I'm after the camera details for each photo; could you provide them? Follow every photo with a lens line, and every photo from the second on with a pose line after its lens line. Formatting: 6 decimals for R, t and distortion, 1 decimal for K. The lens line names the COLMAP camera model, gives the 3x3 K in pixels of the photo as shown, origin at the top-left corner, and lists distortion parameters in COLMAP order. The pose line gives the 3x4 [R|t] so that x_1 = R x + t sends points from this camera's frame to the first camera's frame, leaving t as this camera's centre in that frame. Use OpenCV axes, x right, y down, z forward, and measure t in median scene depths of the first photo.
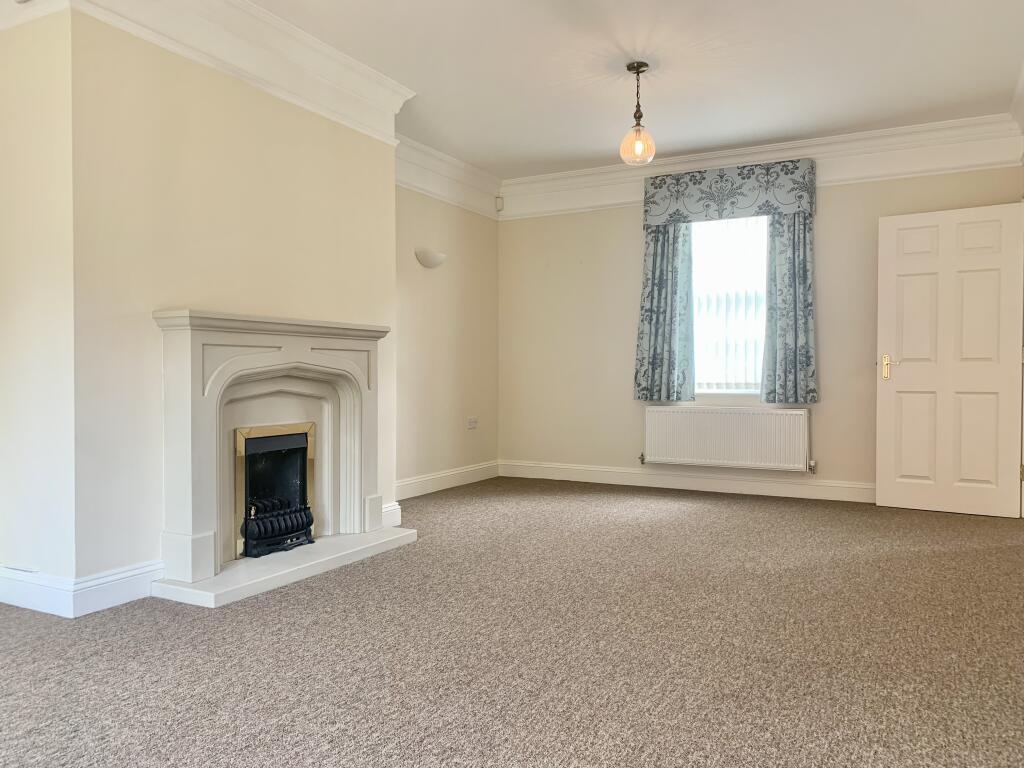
lens RADIAL K [[783.4, 0, 530.6], [0, 783.4, 374.6], [0, 0, 1]] dist [0.024972, -0.024543]
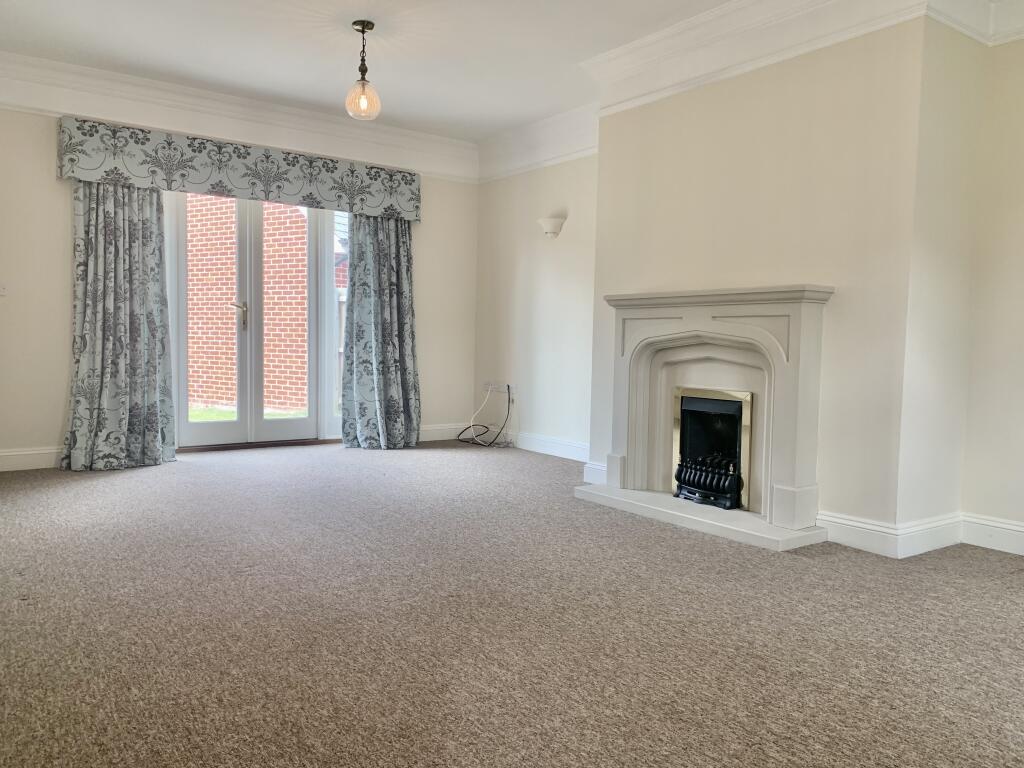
lens RADIAL K [[783.4, 0, 513.2], [0, 783.4, 382.3], [0, 0, 1]] dist [0.024972, -0.024543]
pose [[-0.455102, 0.041056, -0.889492, 0.800887], [-0.020768, 0.998175, 0.056698, -0.000748], [0.890197, 0.044276, -0.453419, 1.303485]]
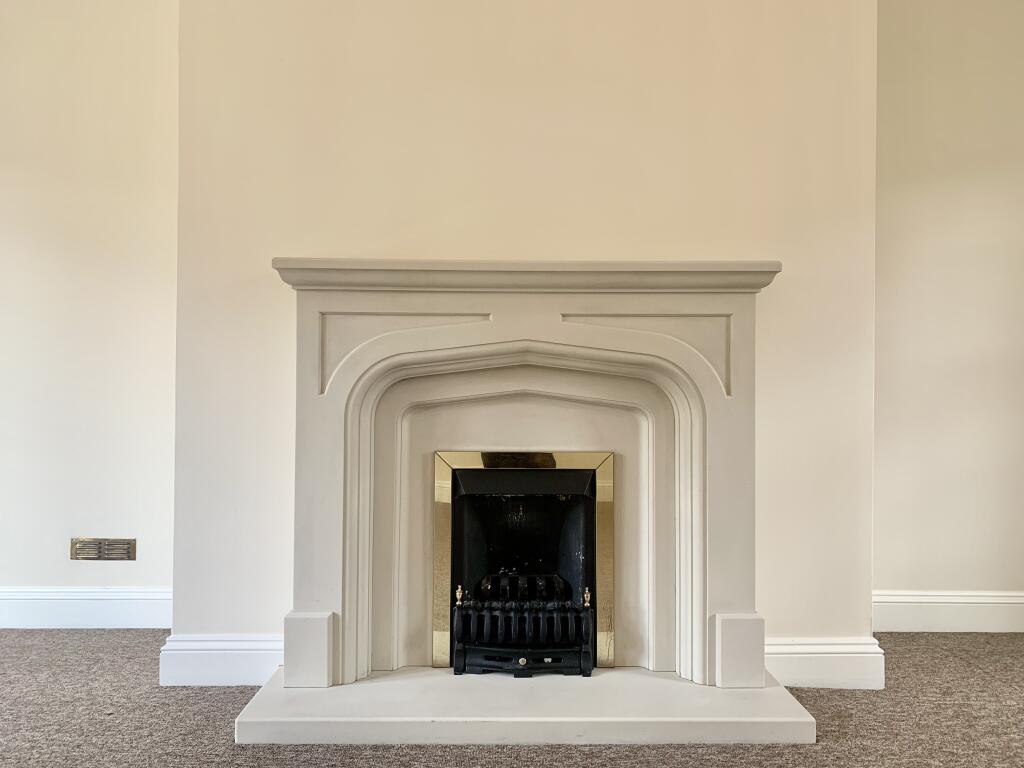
lens RADIAL K [[783.4, 0, 510.7], [0, 783.4, 387.7], [0, 0, 1]] dist [0.024972, -0.024543]
pose [[0.464575, -0.009487, -0.885483, 0.191957], [-0.008846, 0.999843, -0.015353, 0.027454], [0.885489, 0.014965, 0.464419, 0.755361]]
